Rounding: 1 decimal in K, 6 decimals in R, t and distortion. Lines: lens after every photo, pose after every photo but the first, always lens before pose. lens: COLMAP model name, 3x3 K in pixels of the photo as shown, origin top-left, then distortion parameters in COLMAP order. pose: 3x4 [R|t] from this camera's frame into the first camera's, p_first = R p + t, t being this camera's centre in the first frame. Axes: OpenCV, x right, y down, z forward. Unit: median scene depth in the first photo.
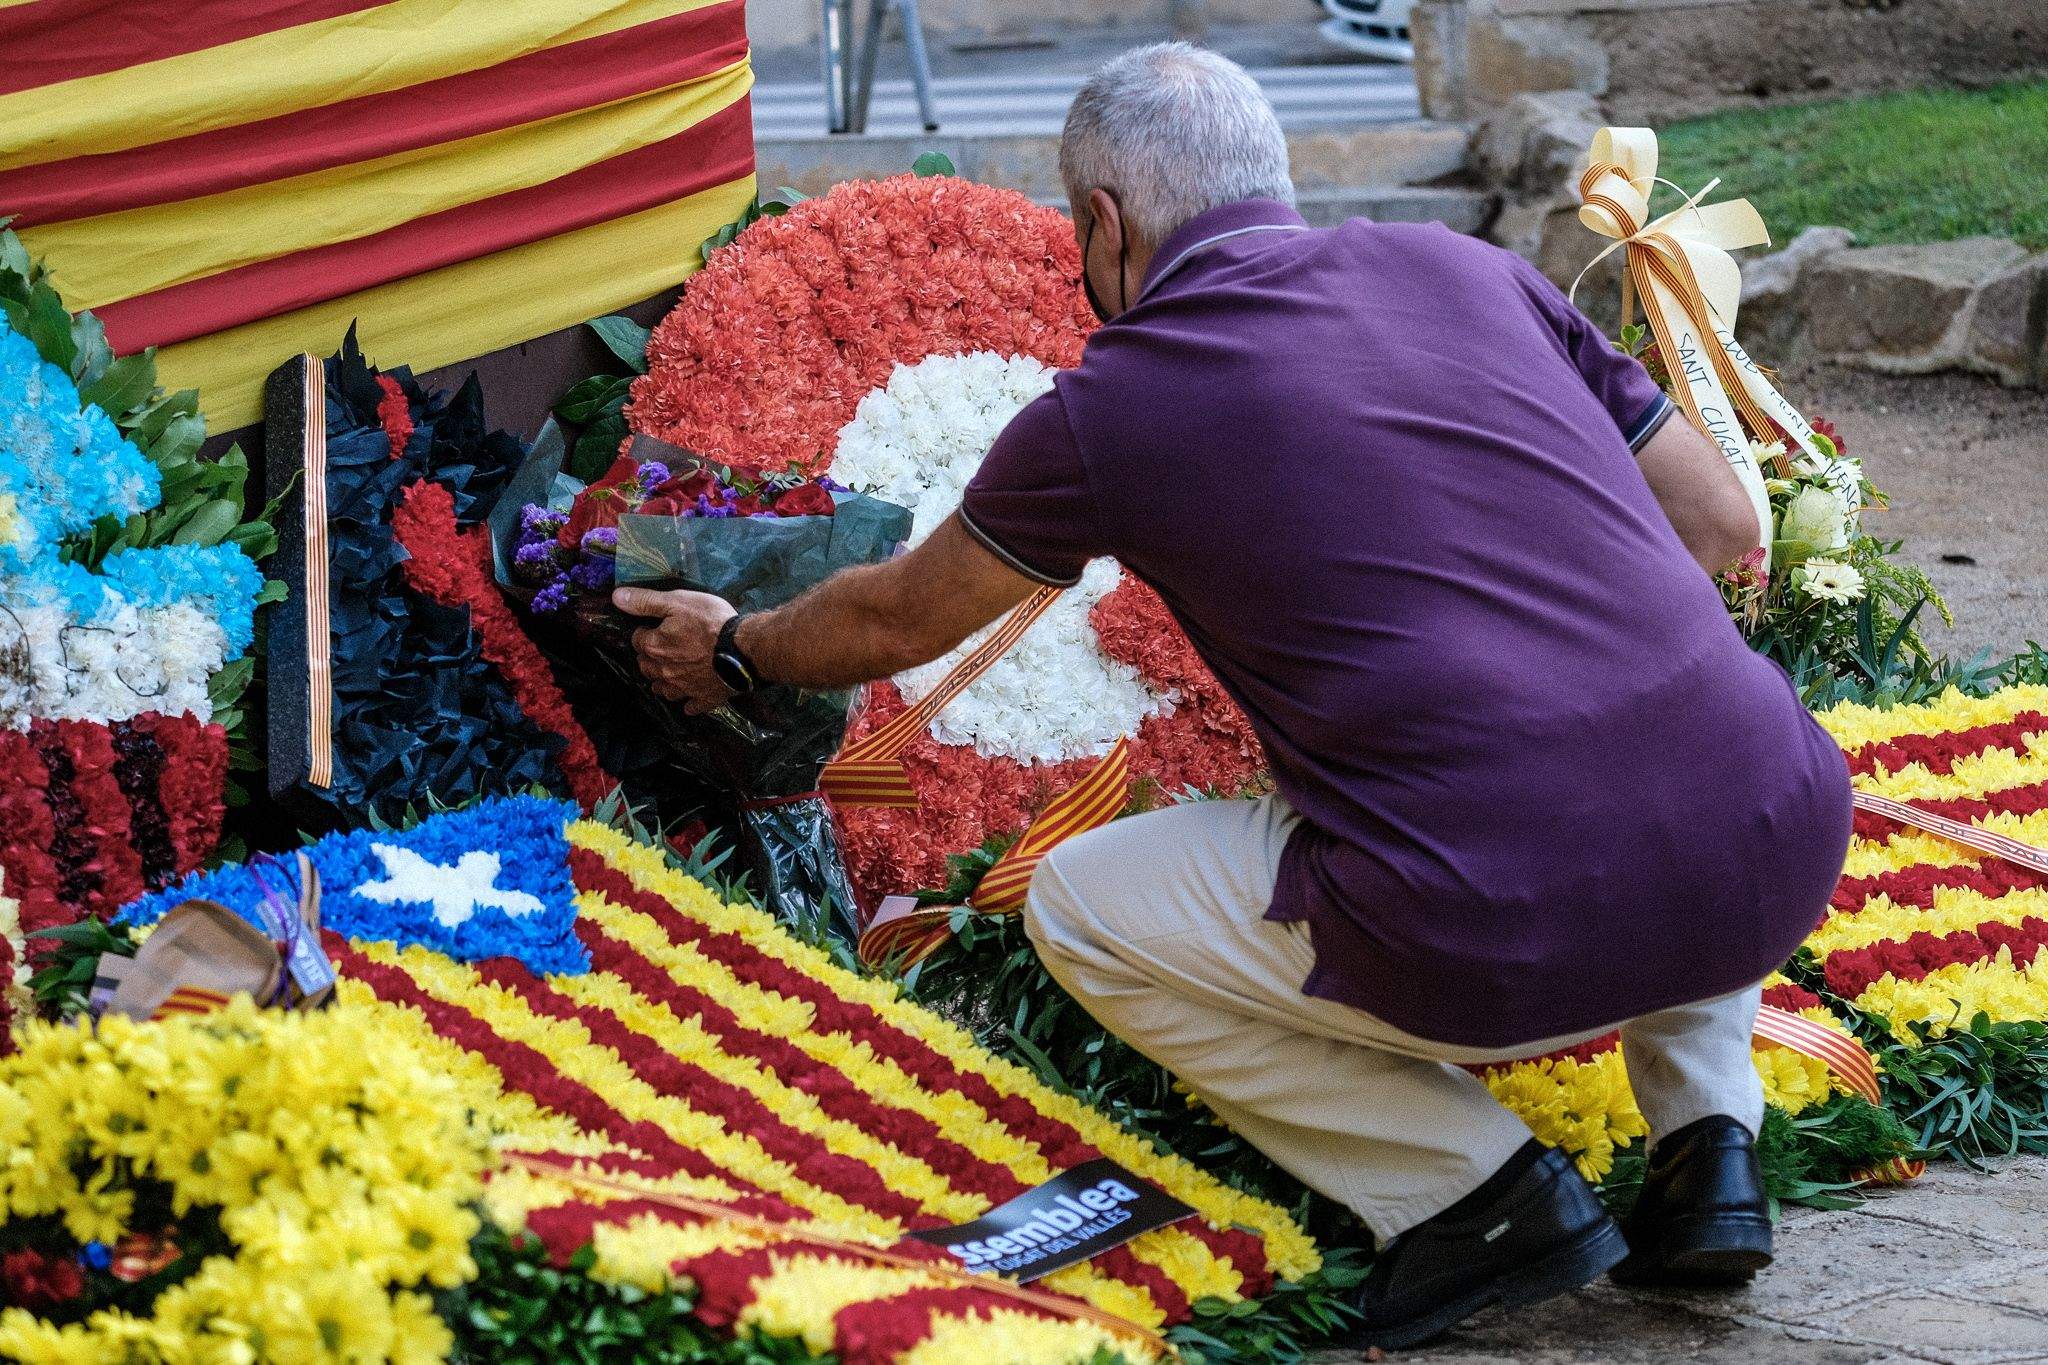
lens RADIAL K [[5270.3, 0, 1024.0], [0, 5270.3, 682.5], [0, 0, 1]] dist [0.100374, -0.645058]
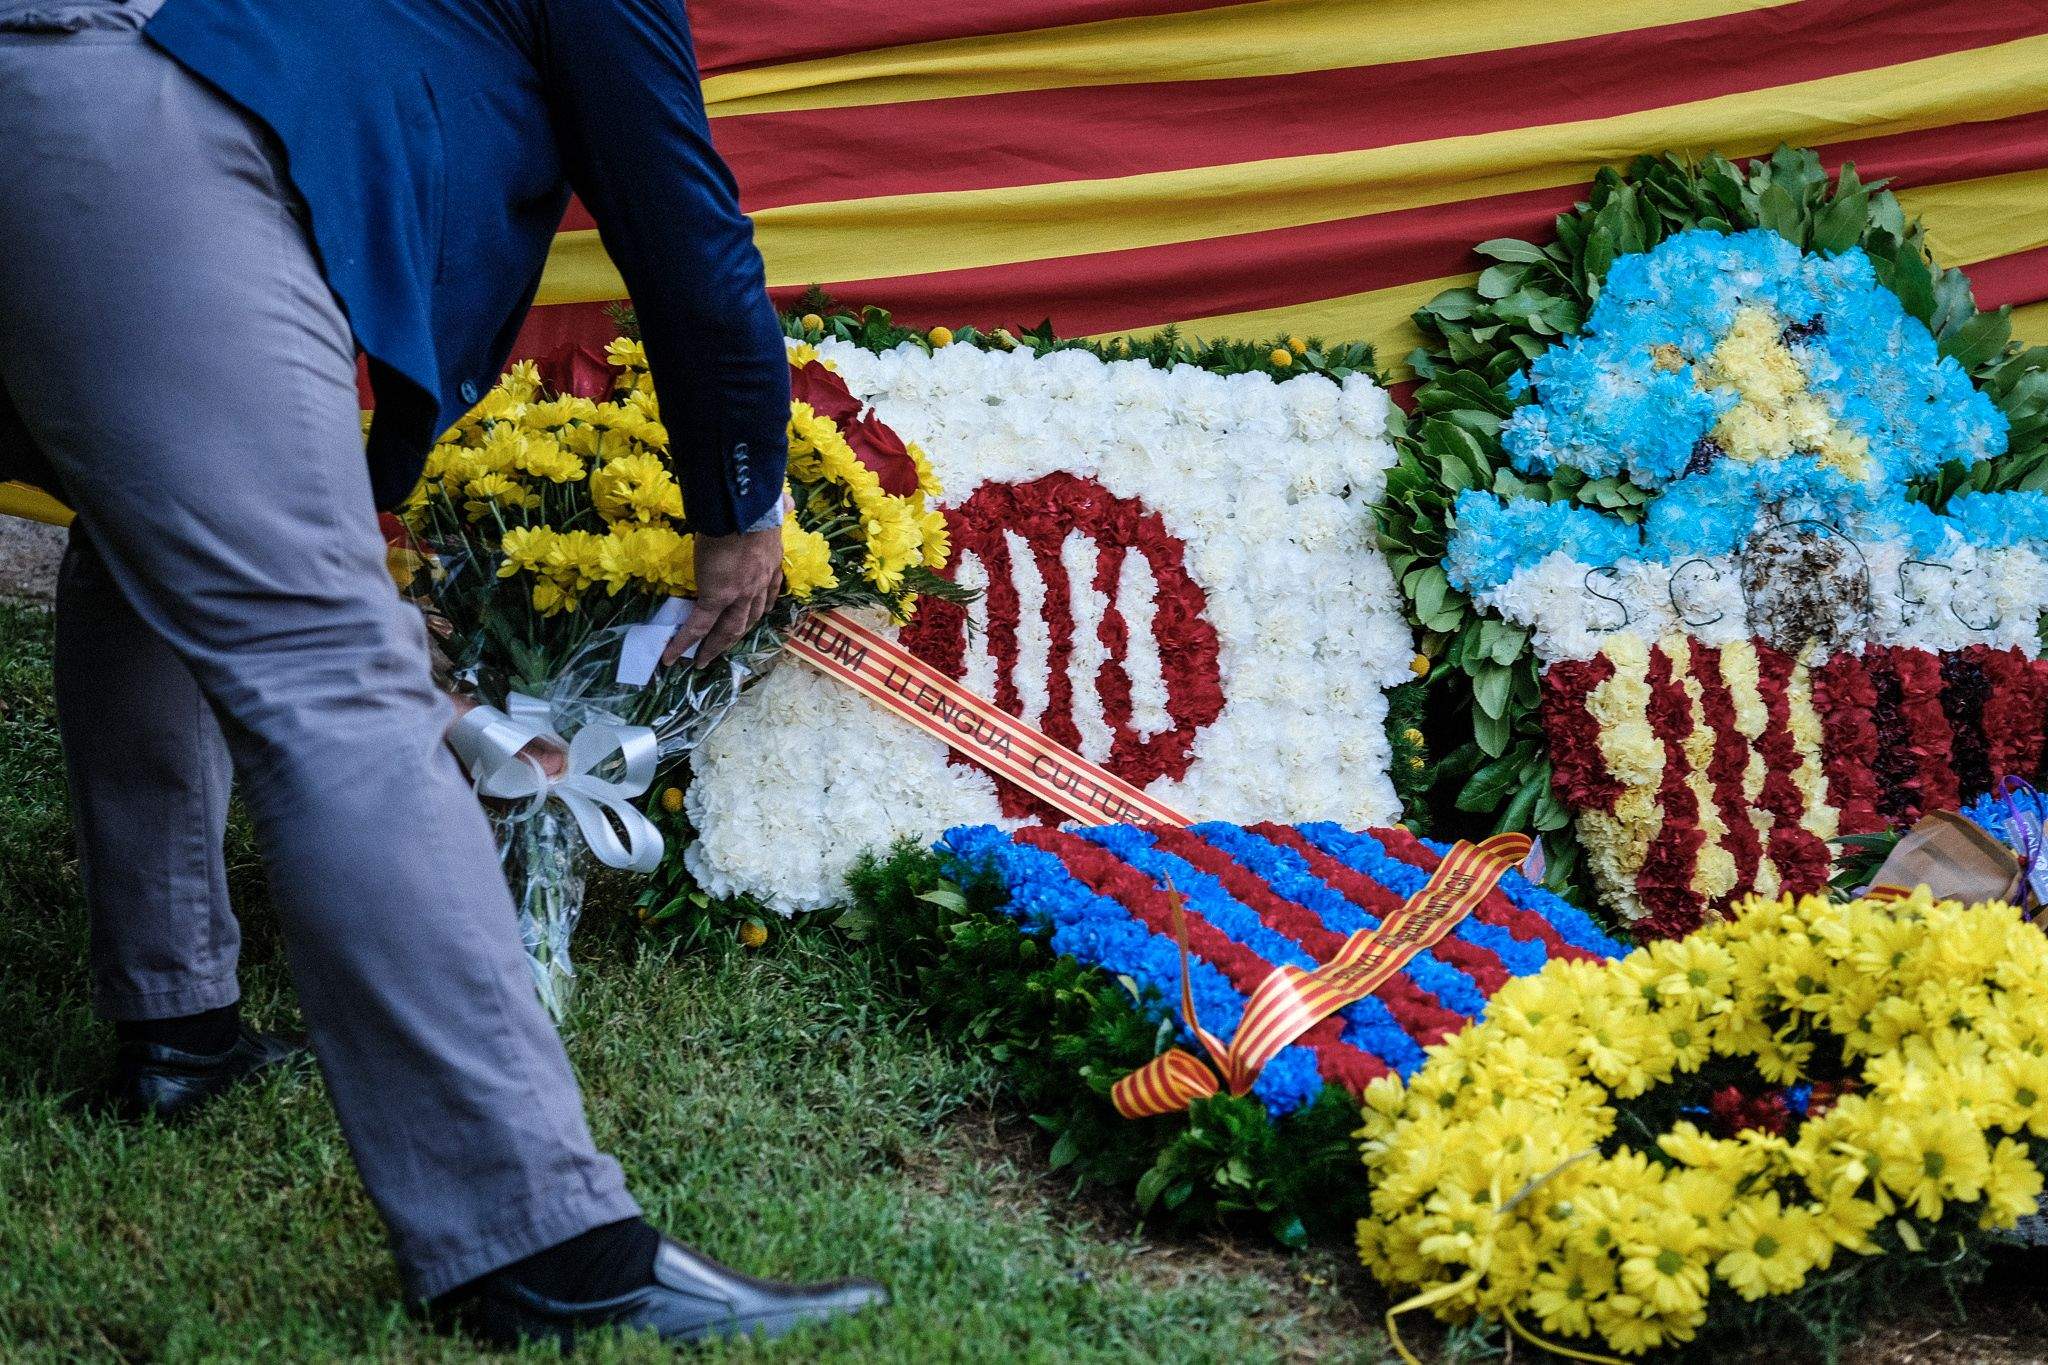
lens RADIAL K [[6318.8, 0, 1024.0], [0, 6318.8, 682.5], [0, 0, 1]] dist [-0.147423, -1.145746]
pose [[0.926802, 0.062506, -0.370313, 0.131587], [-0.058704, 0.998043, 0.021542, -0.002997], [0.370935, 0.001774, 0.928657, -0.266953]]
